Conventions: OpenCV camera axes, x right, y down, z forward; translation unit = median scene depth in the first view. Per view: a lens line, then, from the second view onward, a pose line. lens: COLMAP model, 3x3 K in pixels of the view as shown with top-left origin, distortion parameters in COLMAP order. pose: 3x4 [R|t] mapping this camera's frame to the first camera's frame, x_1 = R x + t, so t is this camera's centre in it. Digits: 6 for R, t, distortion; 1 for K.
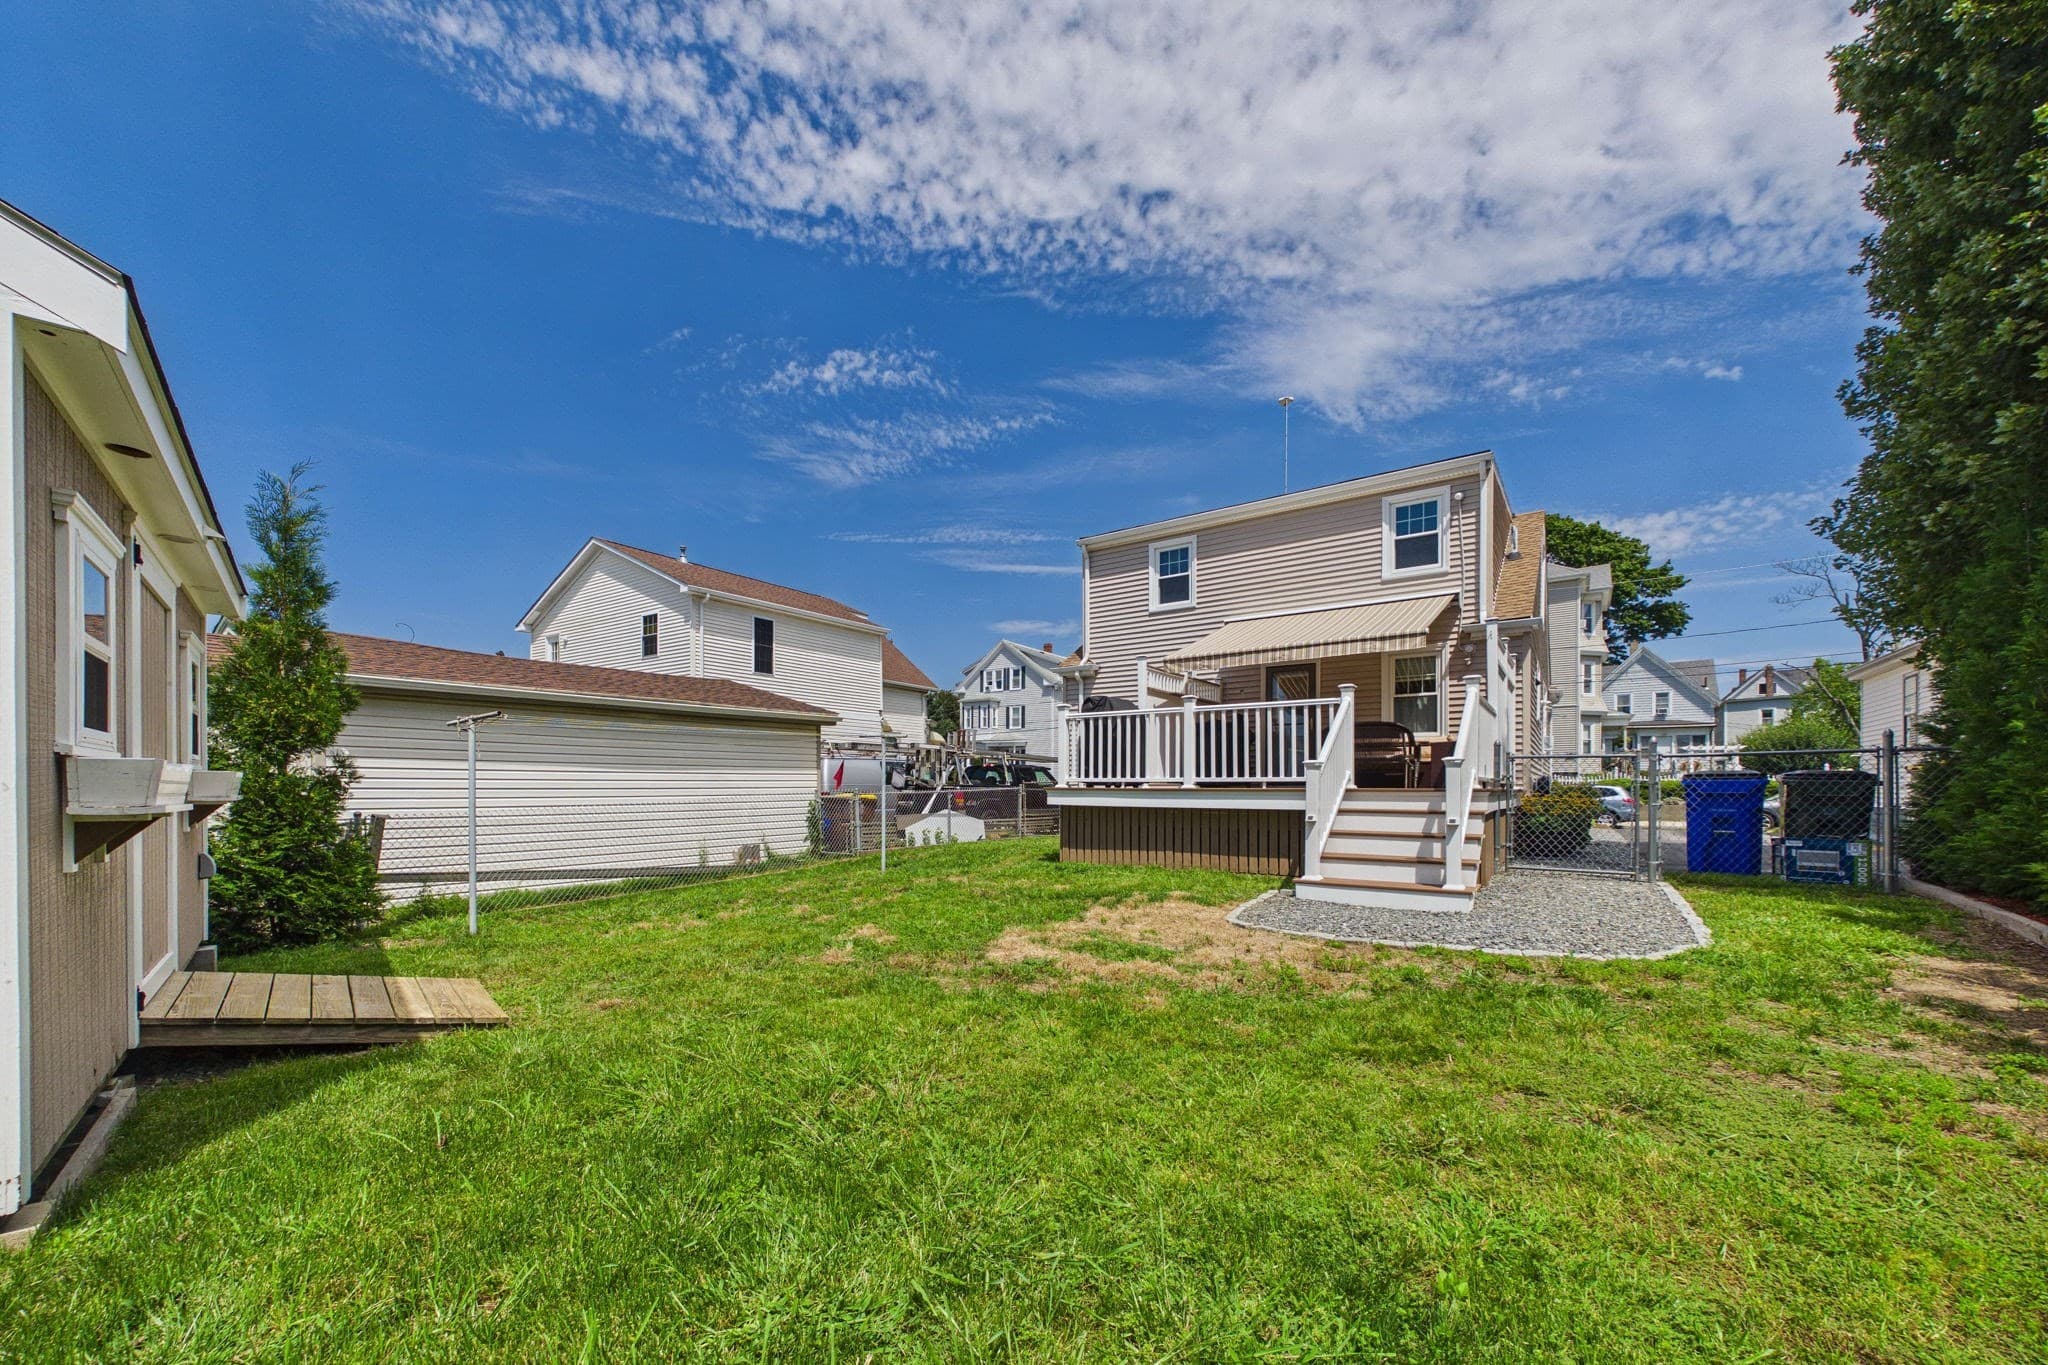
lens RADIAL K [[783.8, 0, 1028.6], [0, 783.8, 776.0], [0, 0, 1]] dist [0.002176, 0.000185]
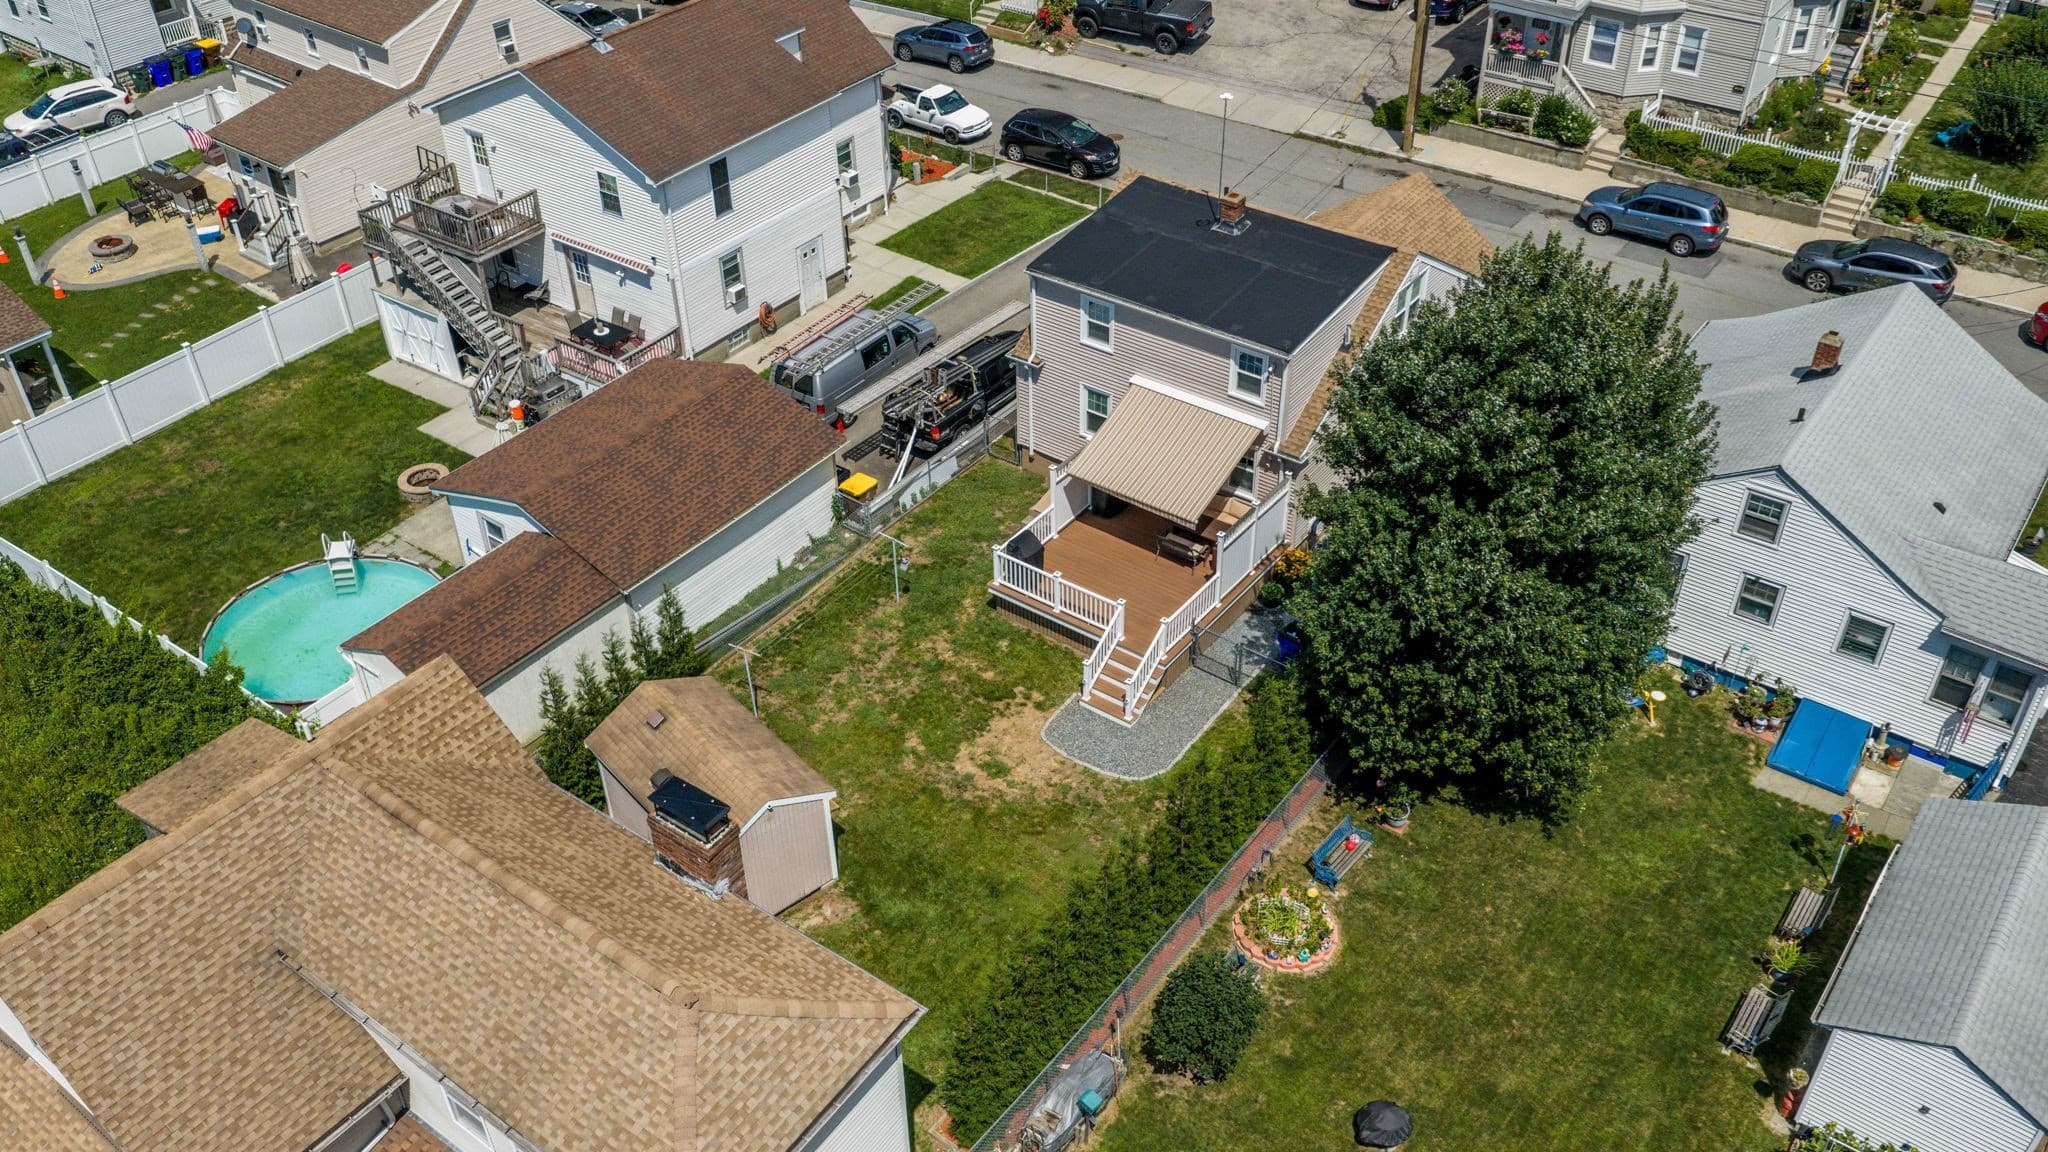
lens RADIAL K [[1688.3, 0, 1024.0], [0, 1688.3, 576.0], [0, 0, 1]] dist [0.008803, -0.005606]
pose [[0.999372, 0.000663, -0.035420, 0.065510], [0.021419, 0.785068, 0.619039, -0.647671], [0.028218, -0.619409, 0.784561, -0.551156]]
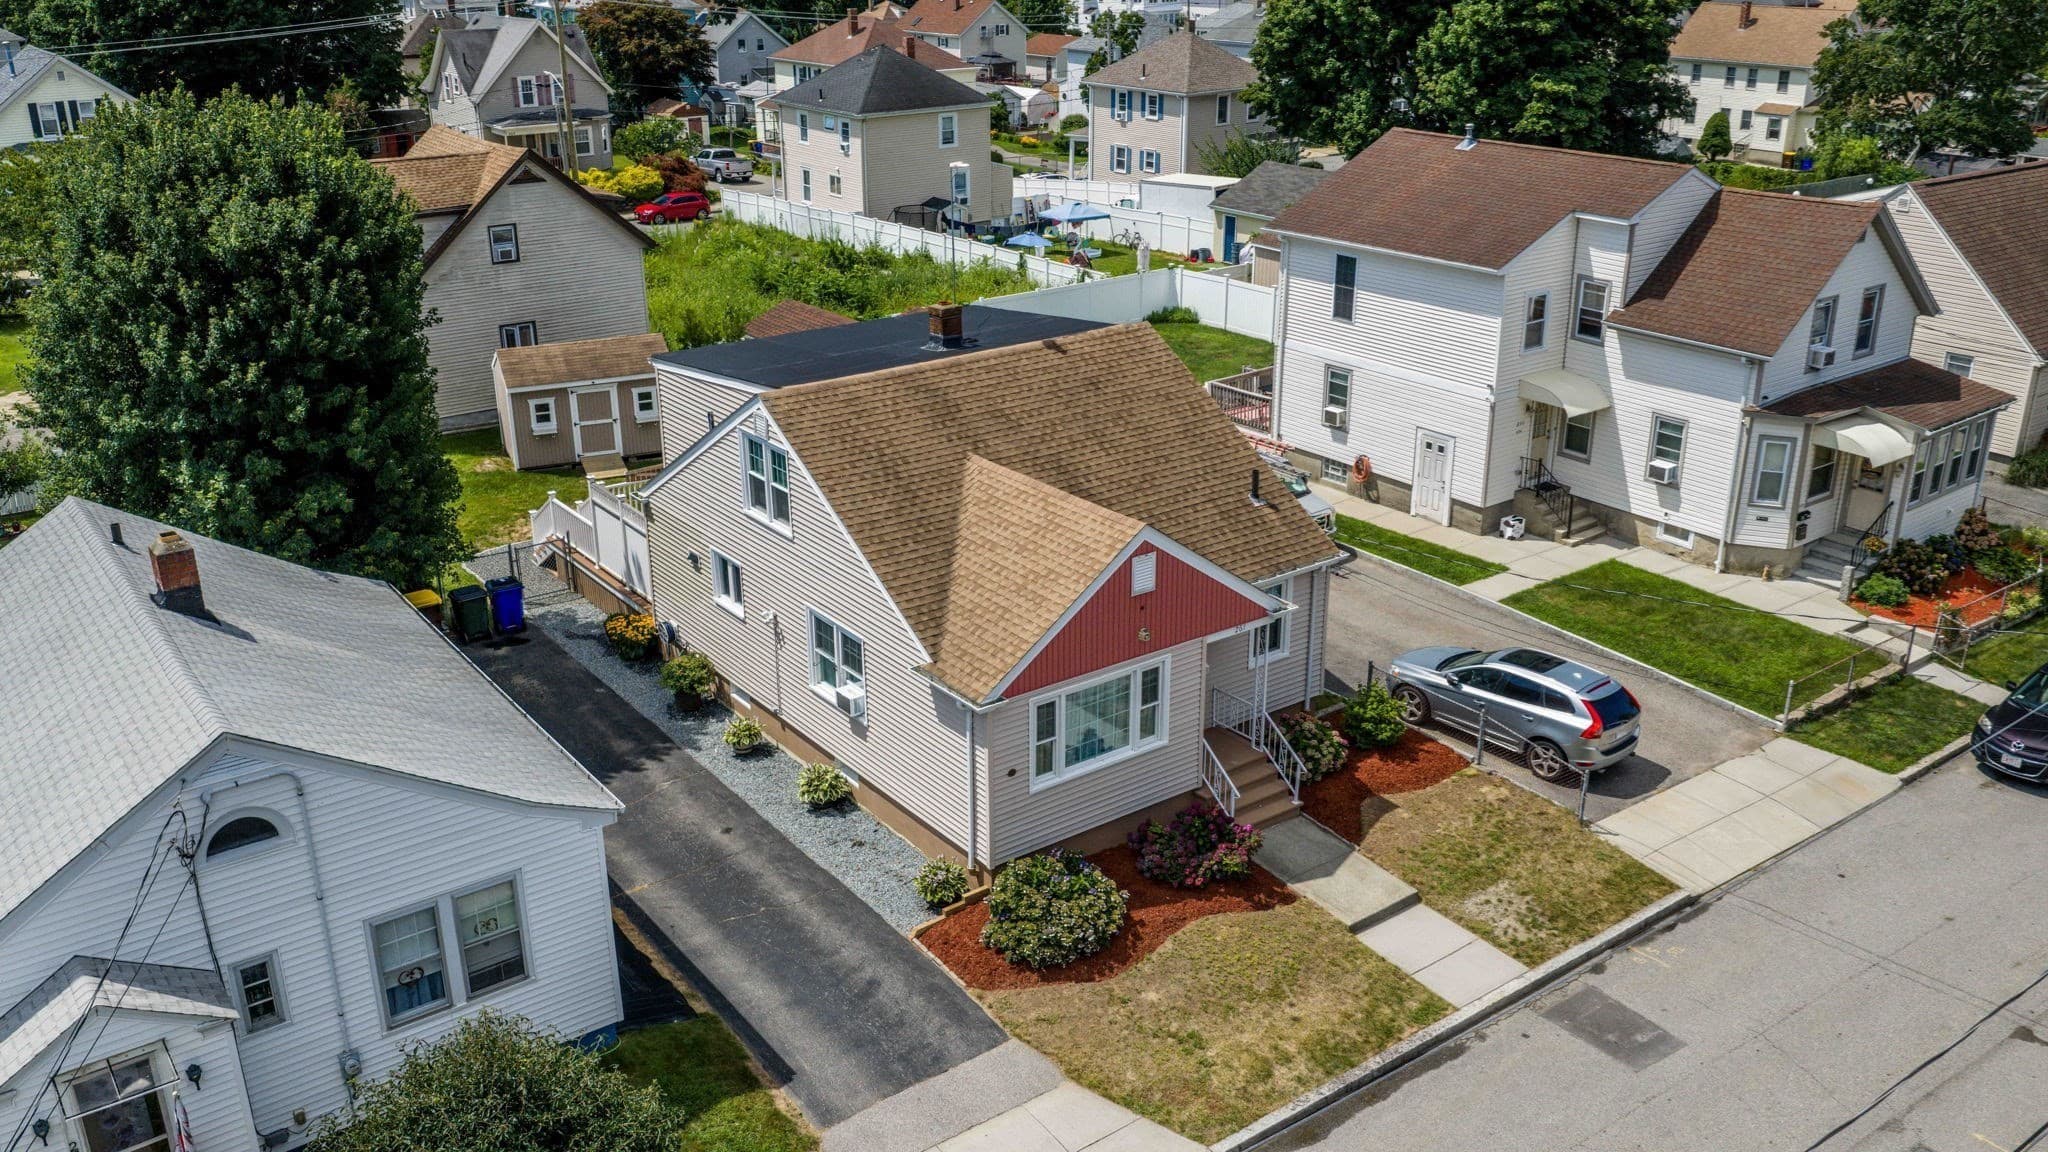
lens RADIAL K [[1688.3, 0, 1024.0], [0, 1688.3, 576.0], [0, 0, 1]] dist [0.008803, -0.005606]
pose [[-0.317869, 0.347312, -0.882232, 0.913349], [0.020236, 0.932766, 0.359915, -0.330559], [0.947919, 0.096553, -0.303525, 0.763018]]
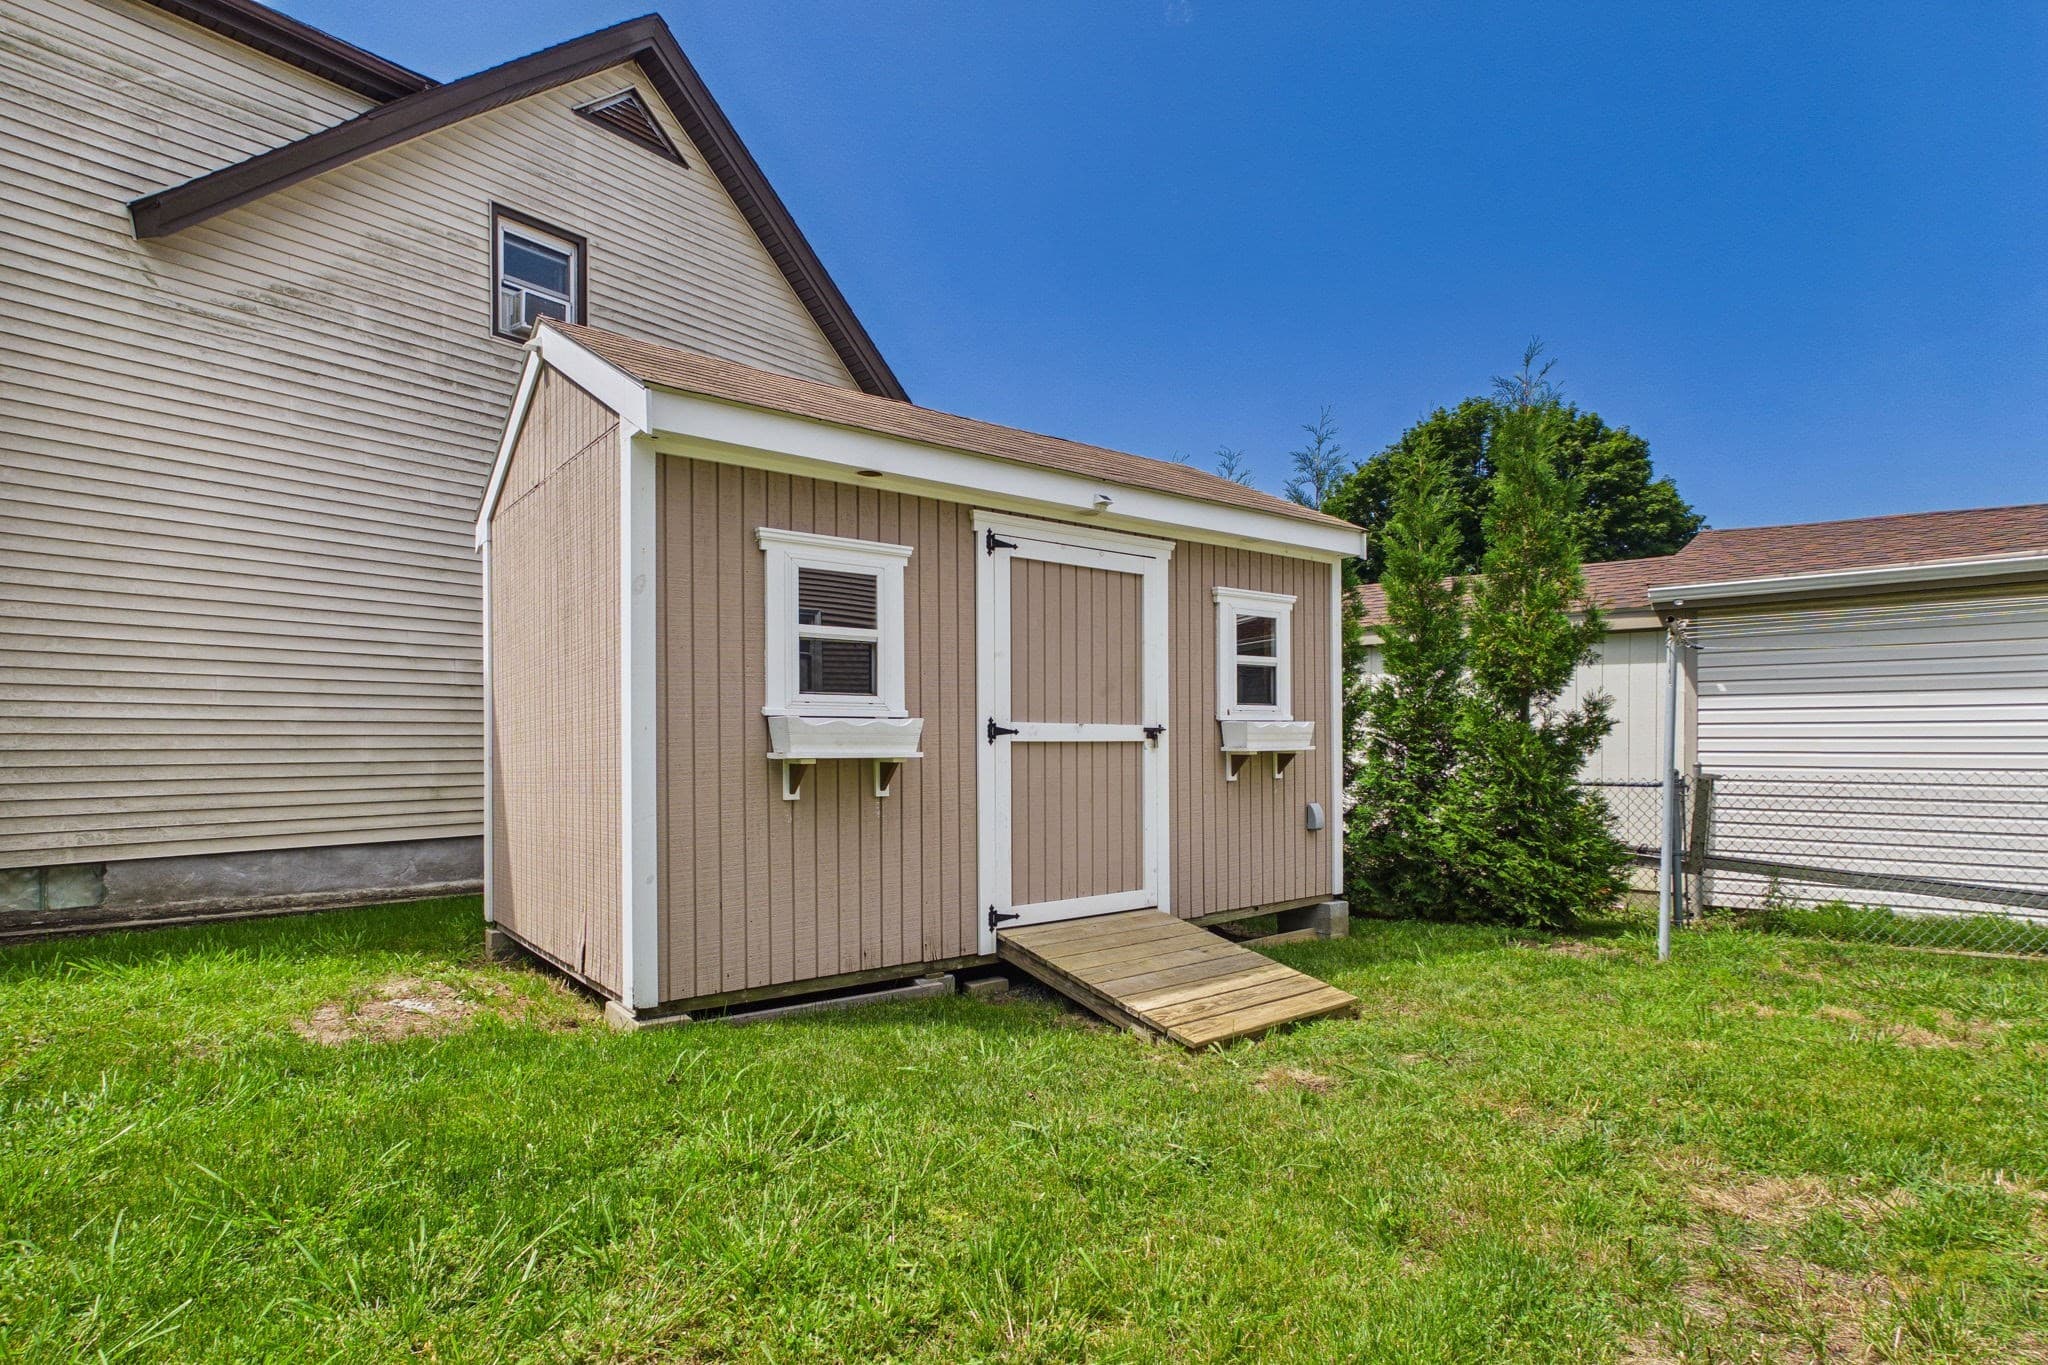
lens RADIAL K [[1026.1, 0, 1044.8], [0, 1026.1, 743.5], [0, 0, 1]] dist [0.000662, 0.000290]
pose [[-0.055151, 0.004190, -0.998469, 0.031798], [0.017710, 0.999838, 0.003217, 0.001381], [0.998321, -0.017506, -0.055217, 0.088605]]
